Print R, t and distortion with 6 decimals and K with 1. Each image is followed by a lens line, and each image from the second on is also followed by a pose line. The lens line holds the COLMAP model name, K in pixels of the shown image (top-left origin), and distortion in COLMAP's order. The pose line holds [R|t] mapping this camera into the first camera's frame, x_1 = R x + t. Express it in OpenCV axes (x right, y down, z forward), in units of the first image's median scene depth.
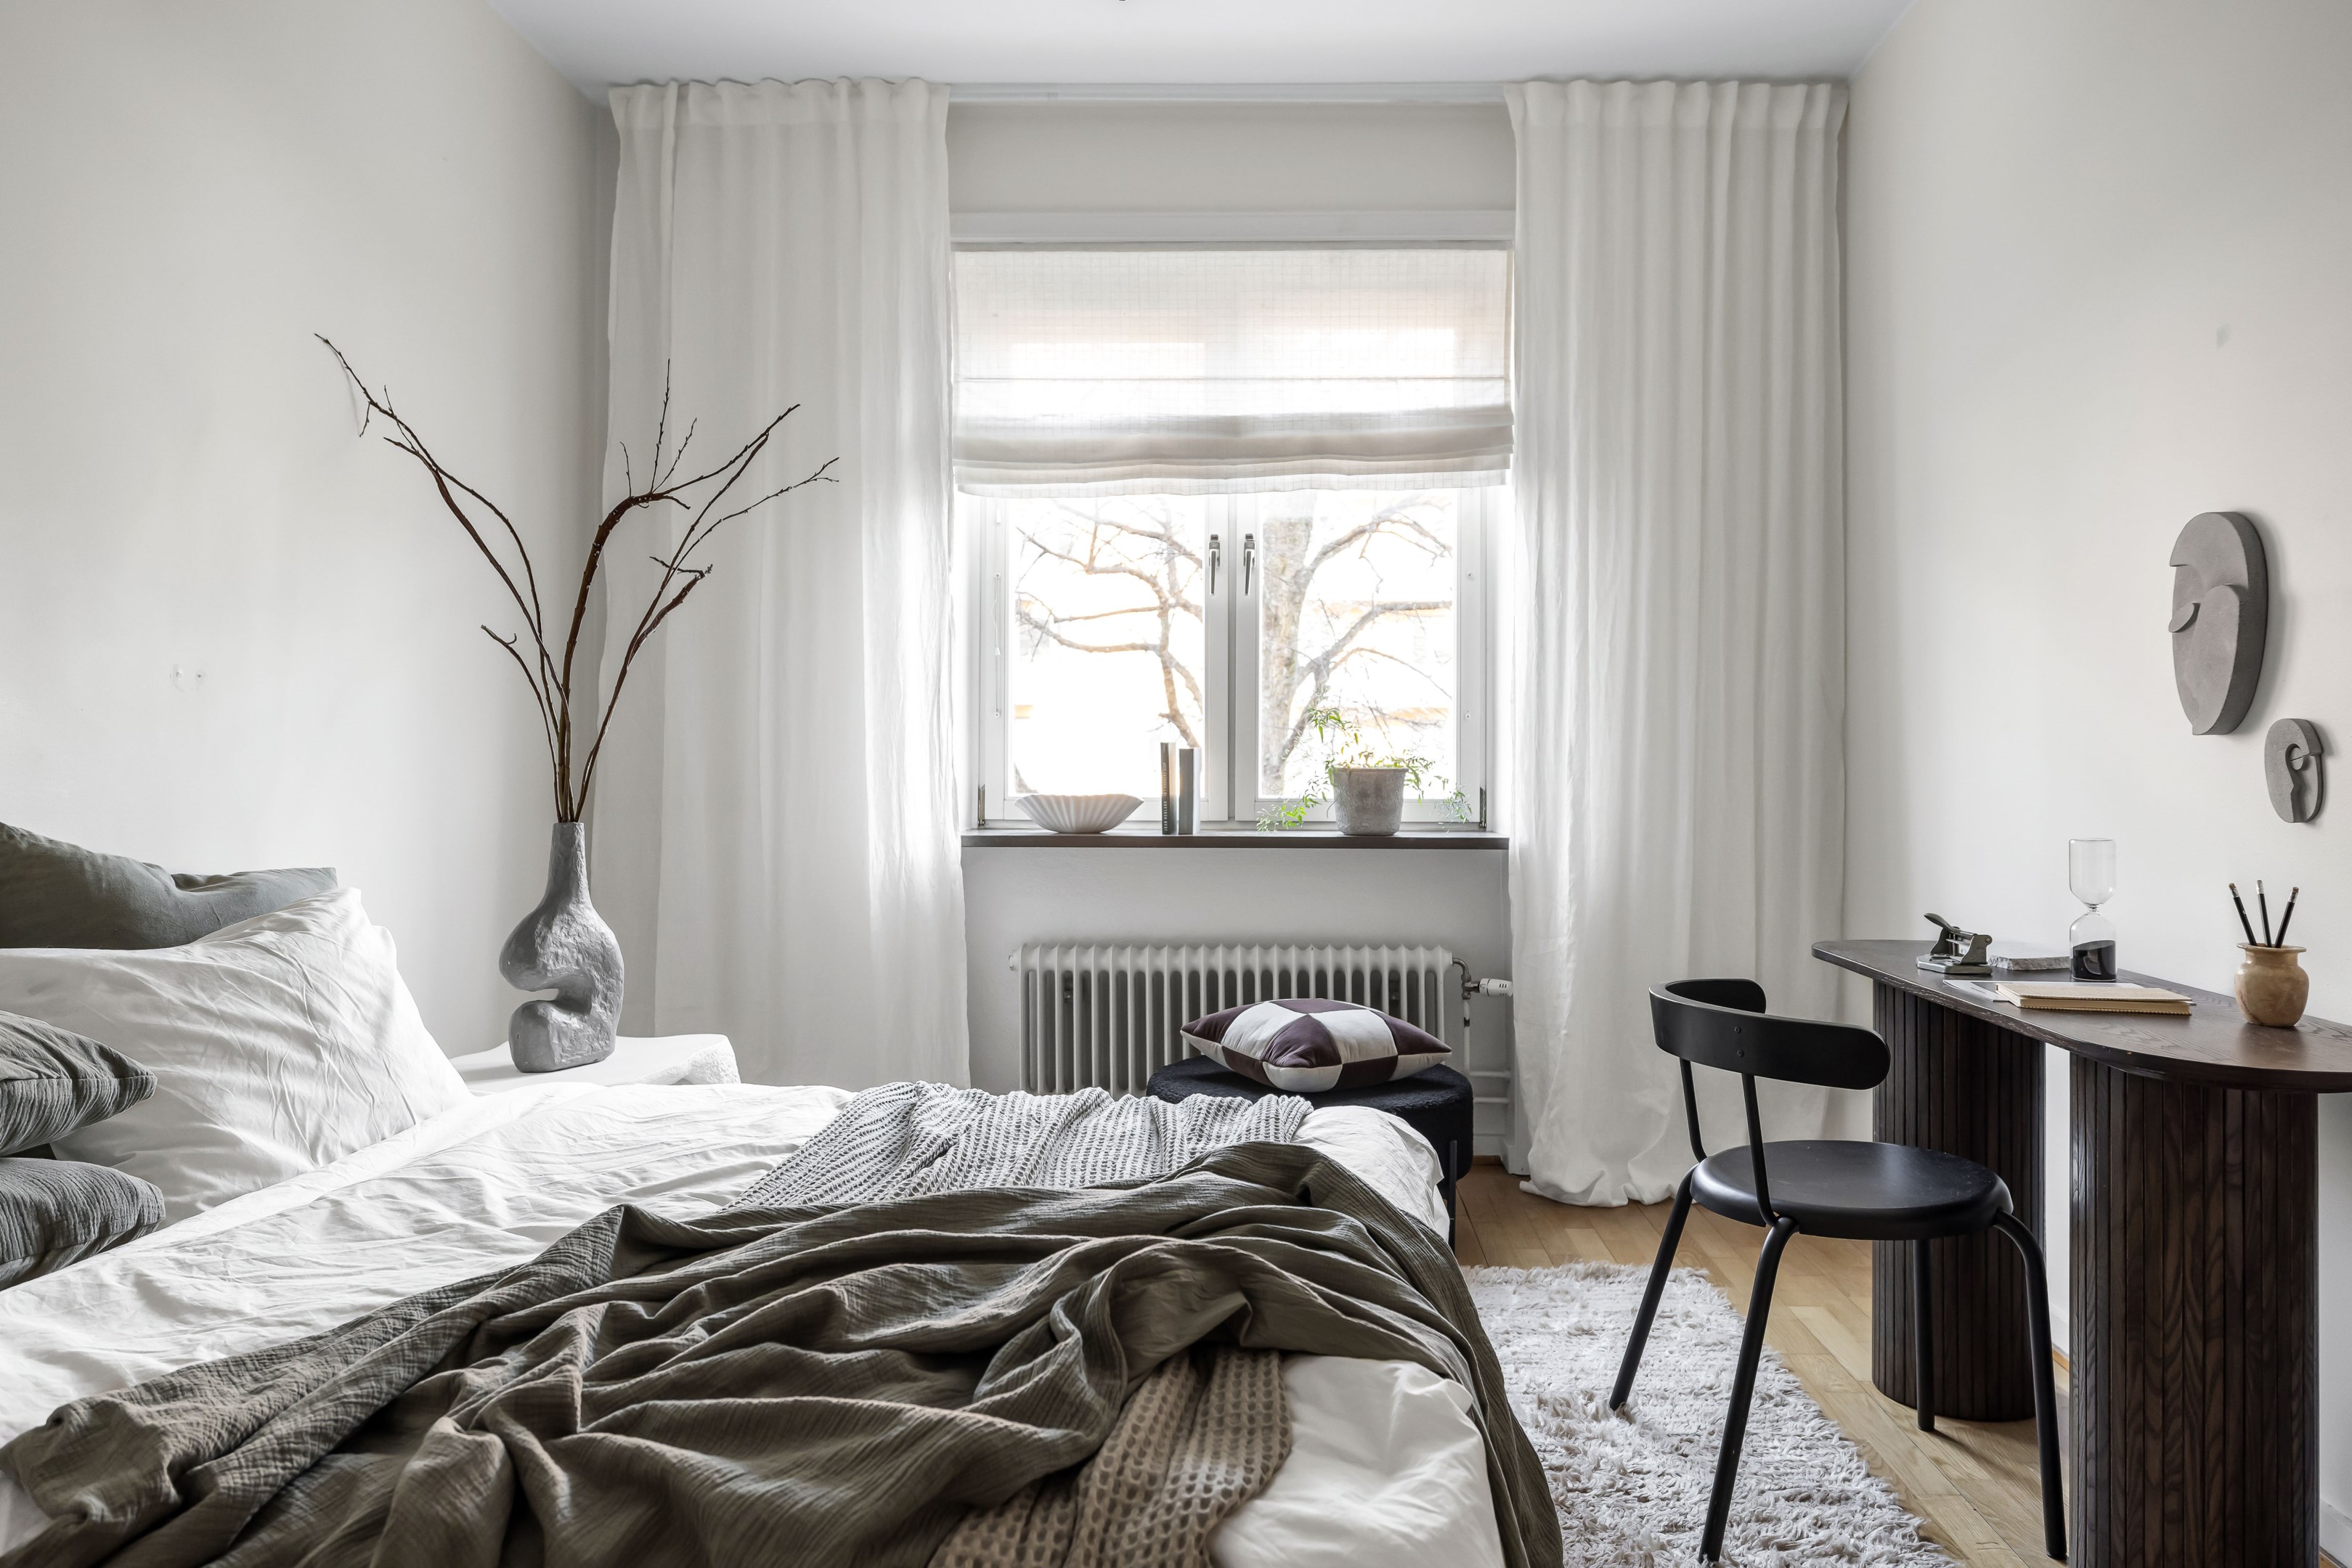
lens RADIAL K [[1646.7, 0, 1263.4], [0, 1646.7, 748.7], [0, 0, 1]] dist [0.000483, 0.004486]
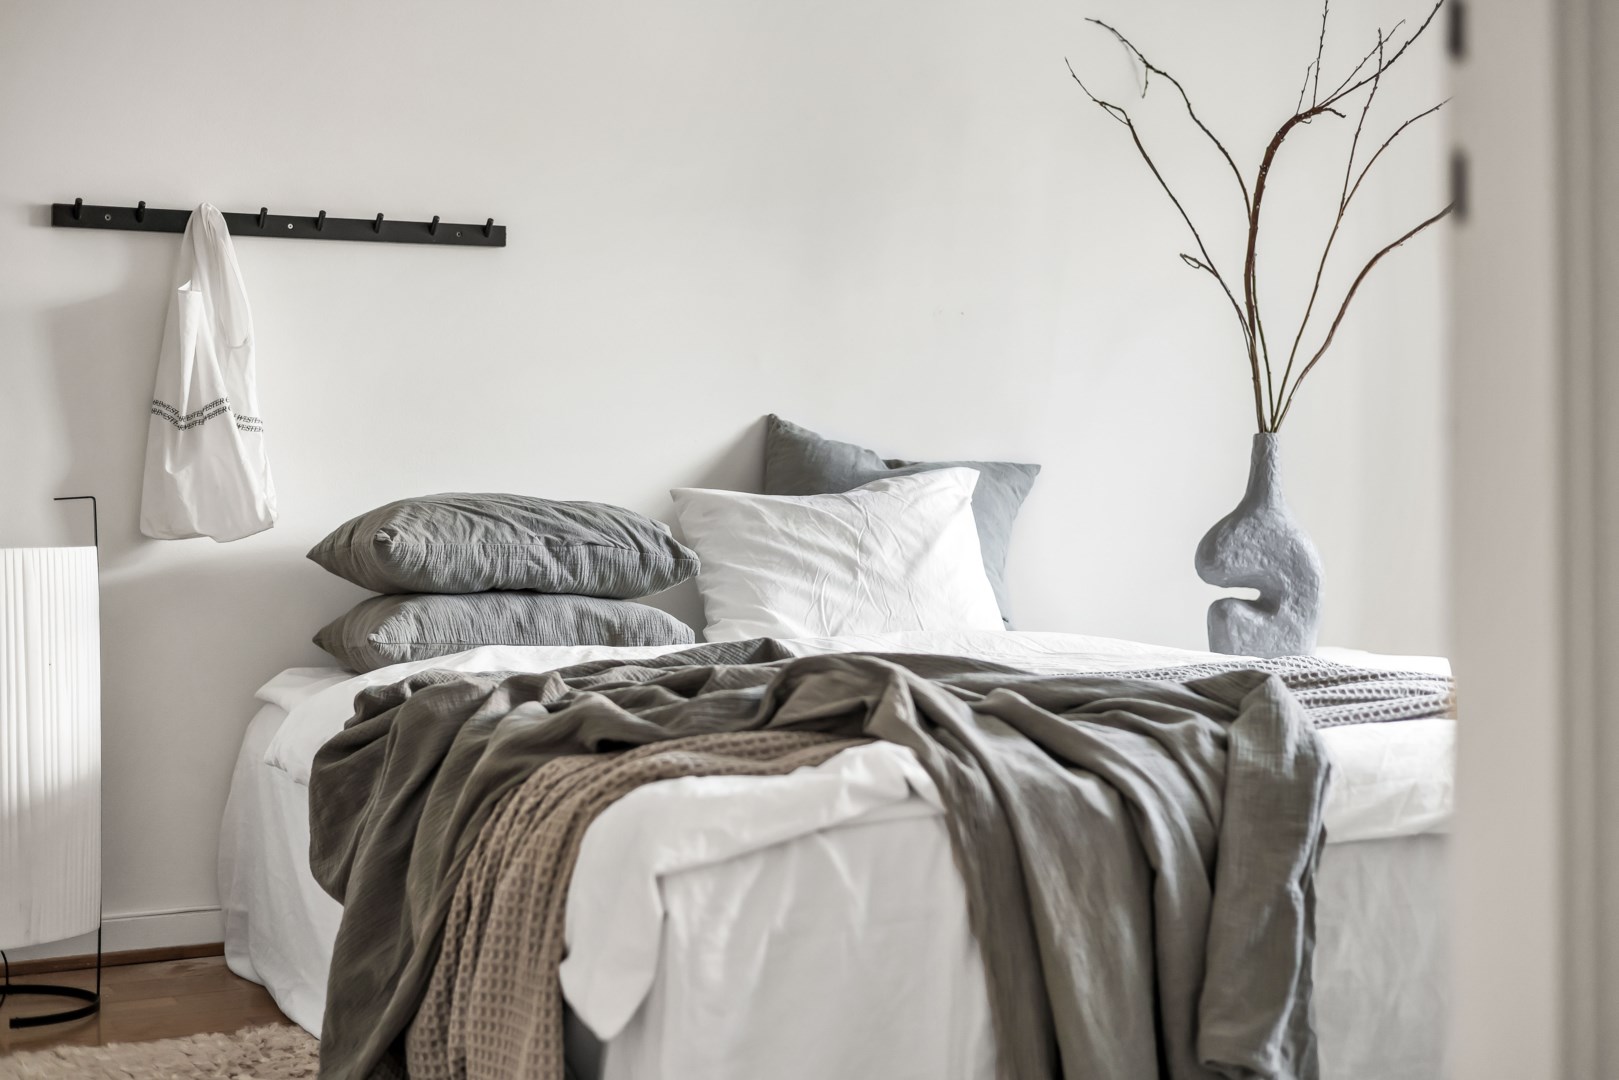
lens RADIAL K [[2286.5, 0, 822.3], [0, 2286.5, 510.3], [0, 0, 1]] dist [0.010590, 0.000000]
pose [[0.481659, 0.000857, -0.876358, 0.746358], [0.012299, 0.999894, 0.007737, 0.081868], [0.876272, -0.014505, 0.481598, 0.047284]]
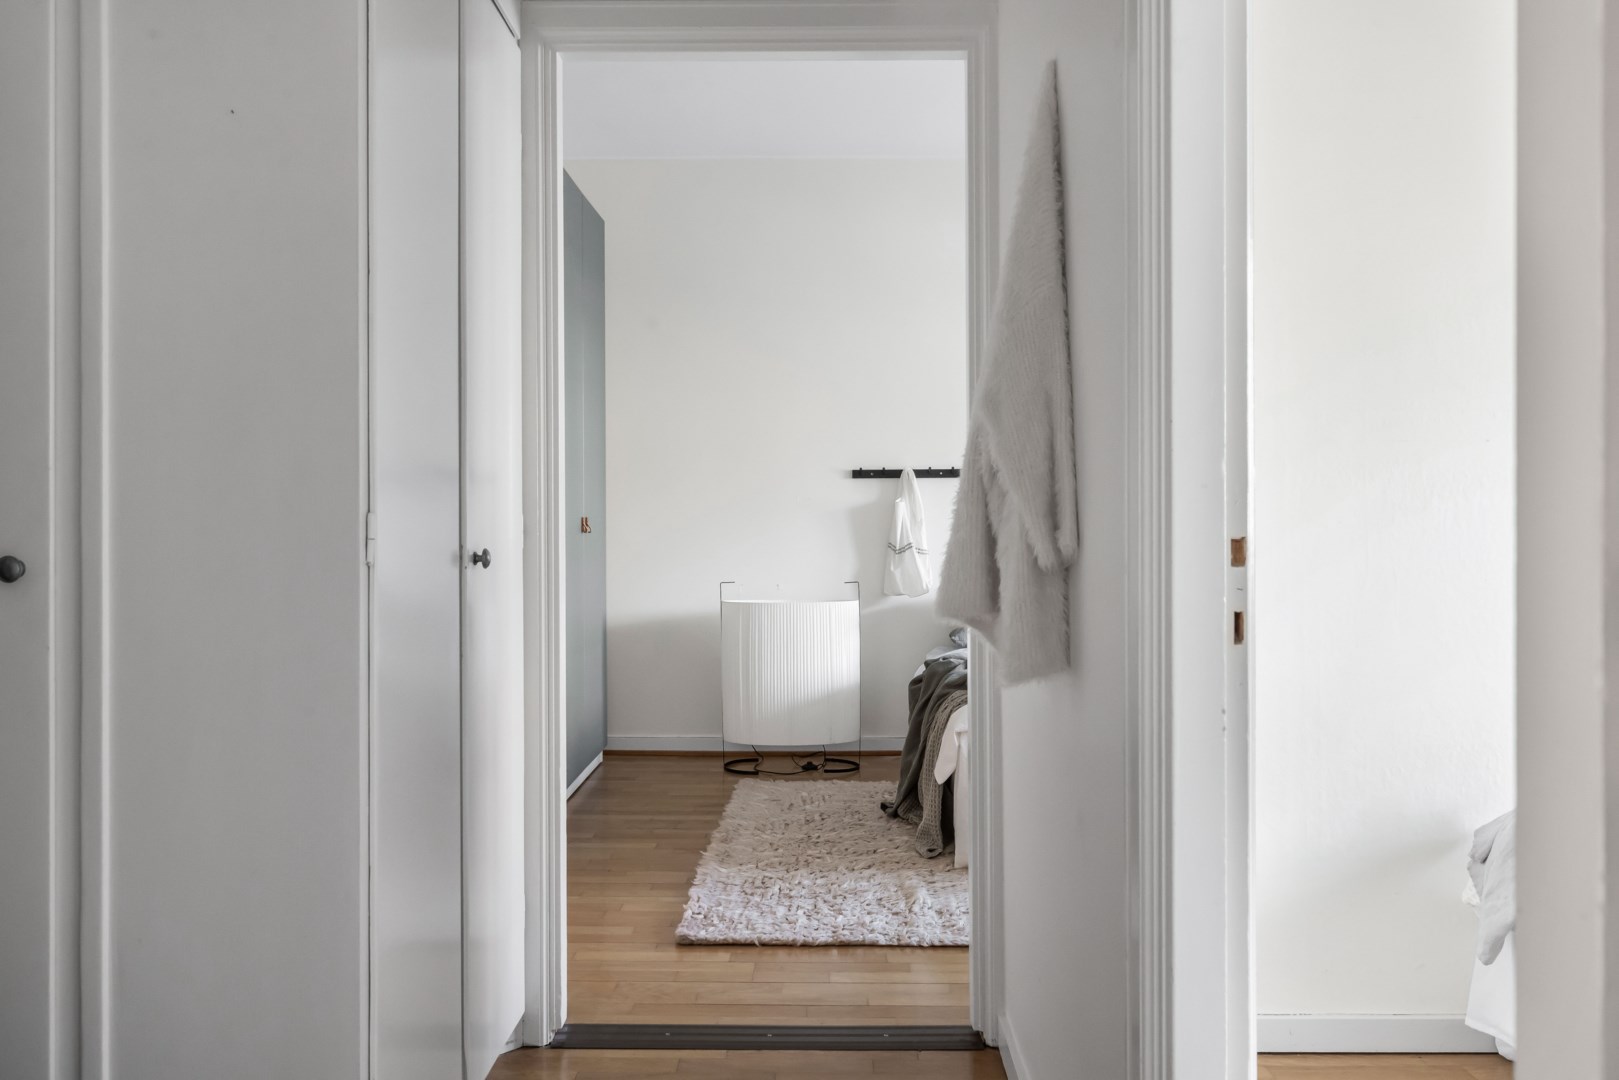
lens RADIAL K [[1237.2, 0, 799.6], [0, 1237.2, 526.8], [0, 0, 1]] dist [0.005865, 0.007145]
pose [[0.000281, -0.003576, -0.999994, 1.271536], [0.014109, 0.999894, -0.003572, 0.006854], [0.999900, -0.014108, 0.000332, 0.206244]]
